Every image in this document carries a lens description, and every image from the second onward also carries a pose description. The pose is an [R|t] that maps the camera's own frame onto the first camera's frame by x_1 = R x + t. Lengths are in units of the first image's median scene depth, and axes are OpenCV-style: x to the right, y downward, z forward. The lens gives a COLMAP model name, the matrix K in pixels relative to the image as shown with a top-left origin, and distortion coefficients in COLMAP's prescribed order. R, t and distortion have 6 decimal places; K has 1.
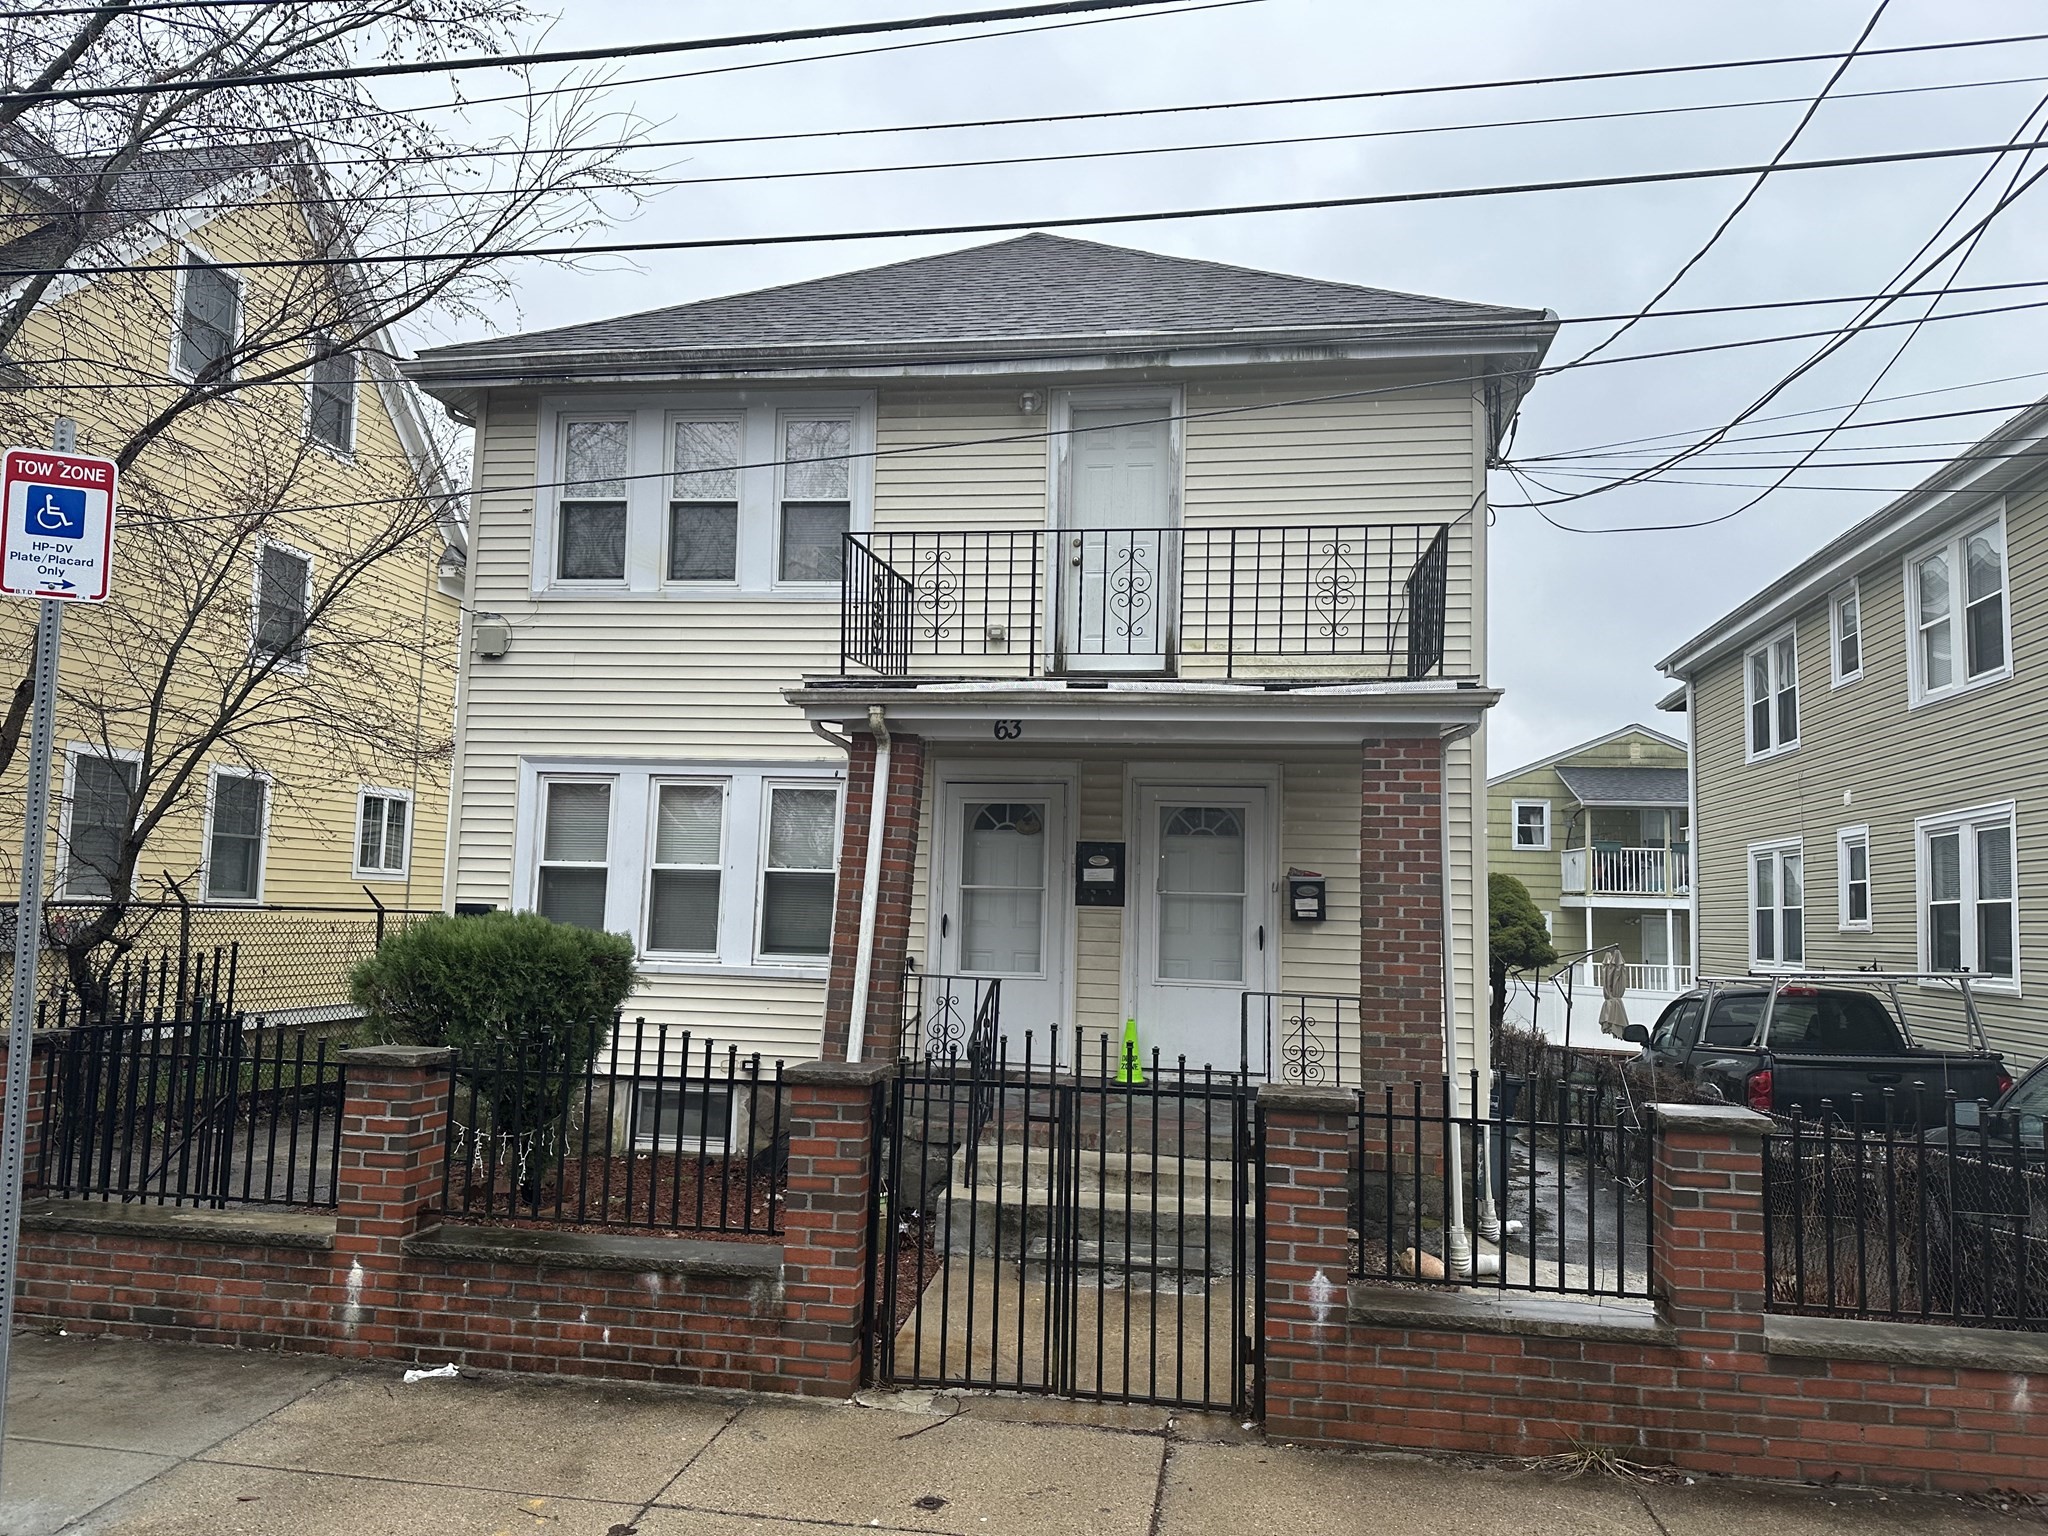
lens RADIAL K [[1449.1, 0, 1030.4], [0, 1449.1, 768.1], [0, 0, 1]] dist [0.009315, -0.003419]
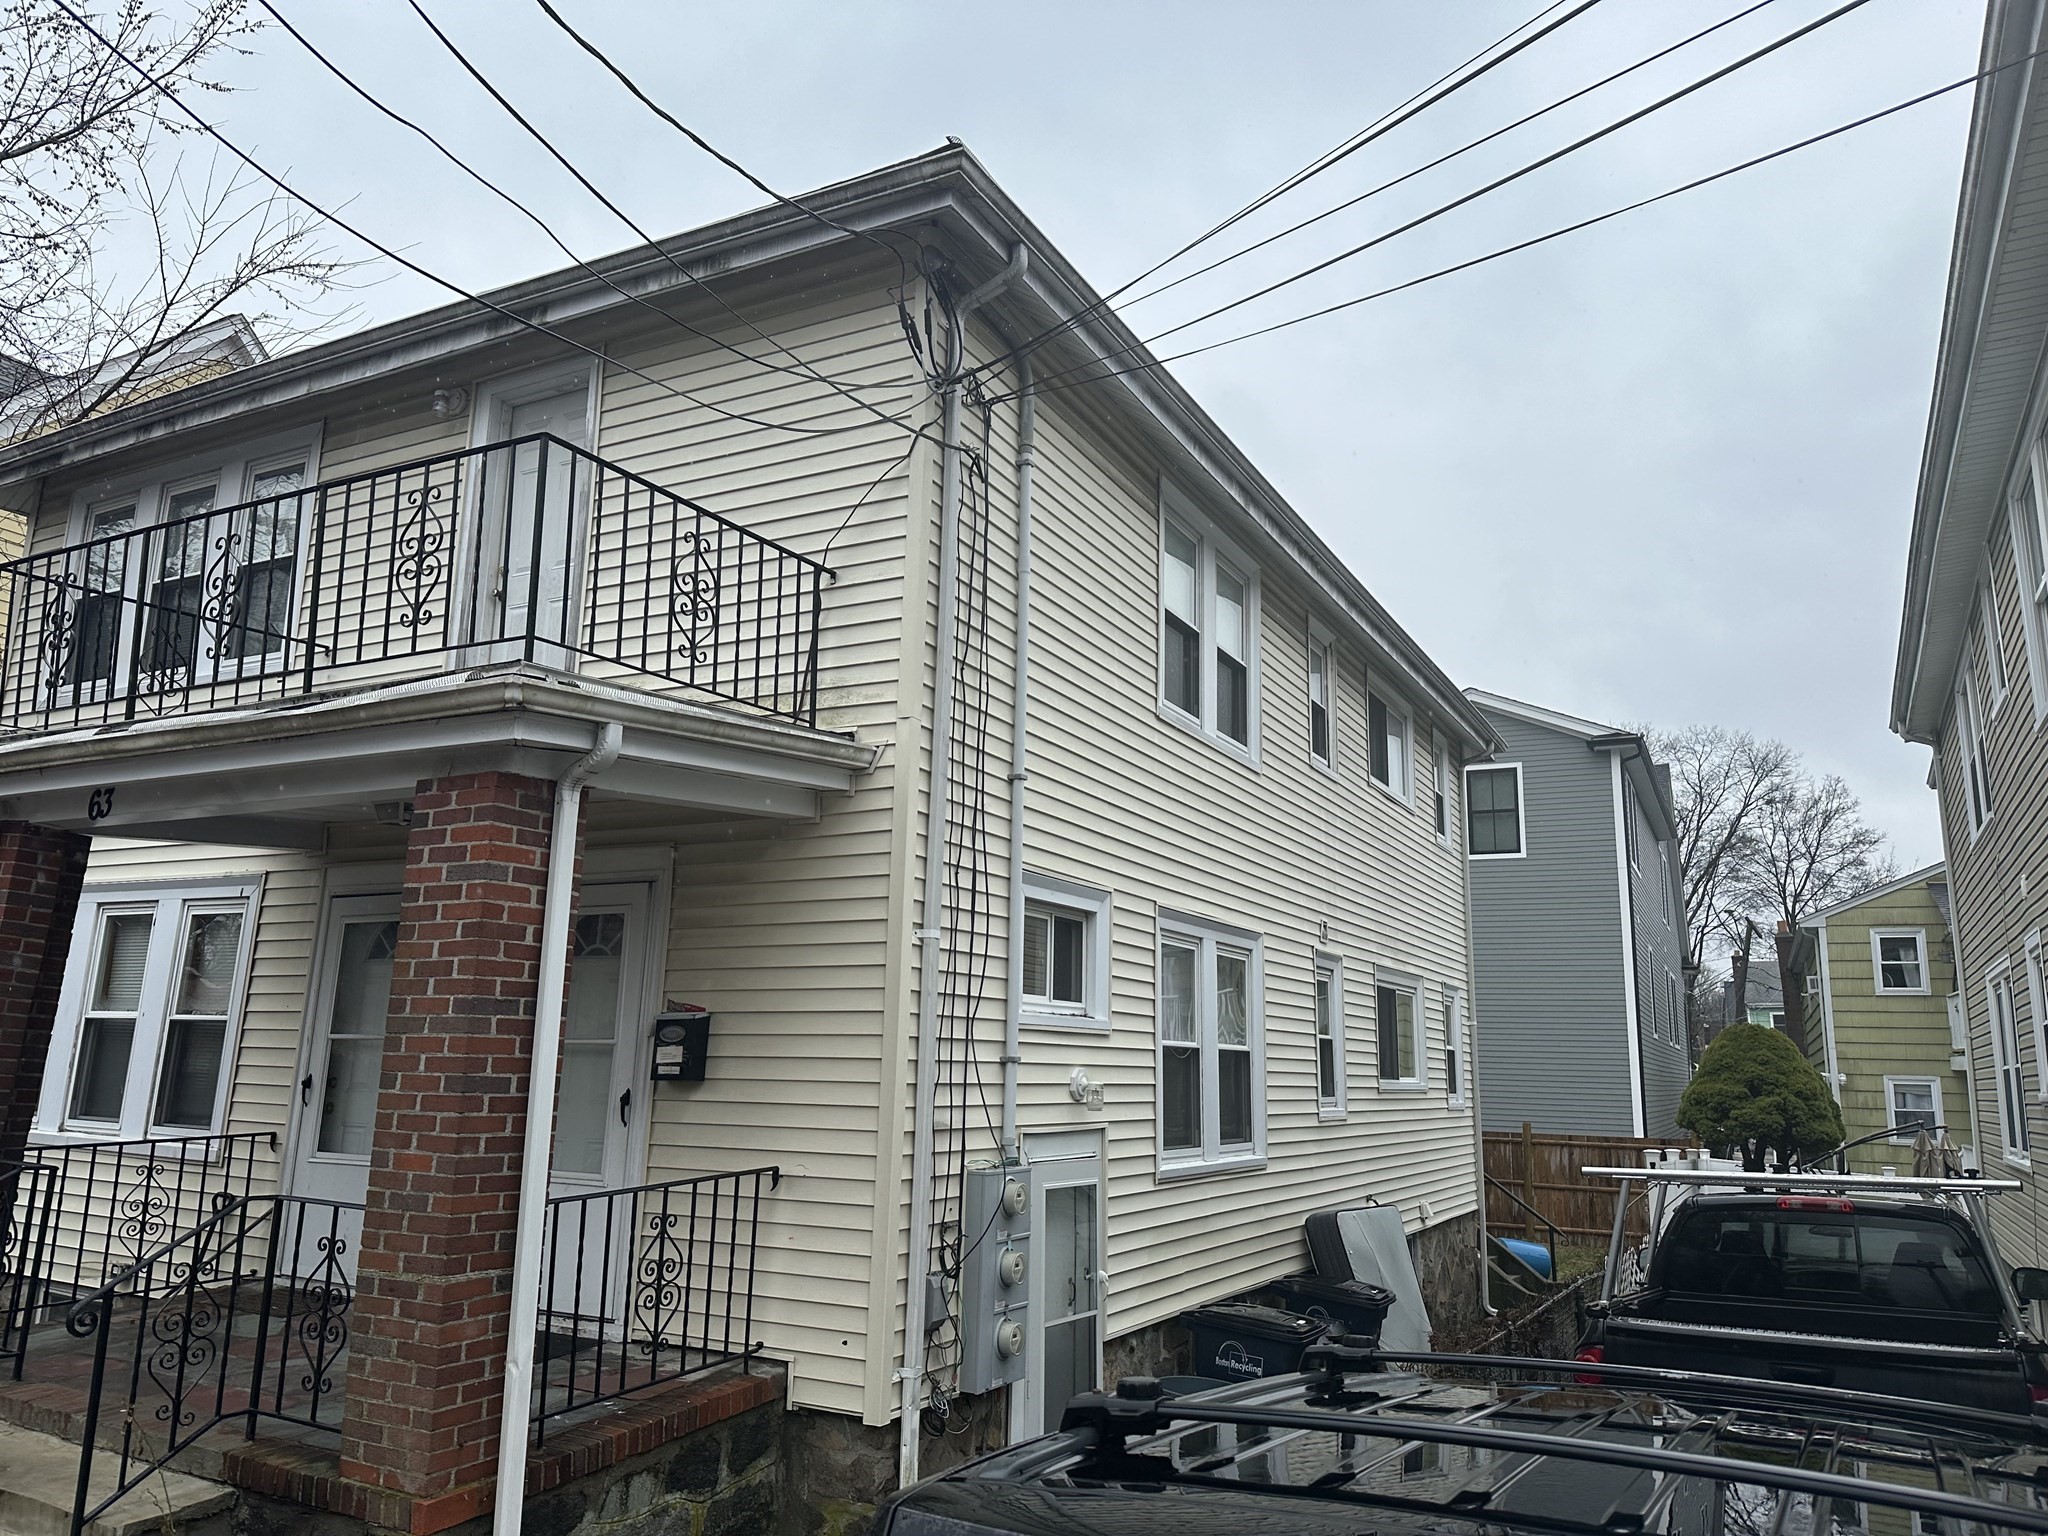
lens RADIAL K [[1449.1, 0, 1020.8], [0, 1449.1, 773.2], [0, 0, 1]] dist [0.009315, -0.003419]
pose [[0.943605, -0.069224, -0.323756, 0.529635], [0.033119, 0.992728, -0.115734, 0.045006], [0.329413, 0.098484, 0.939036, 0.391052]]
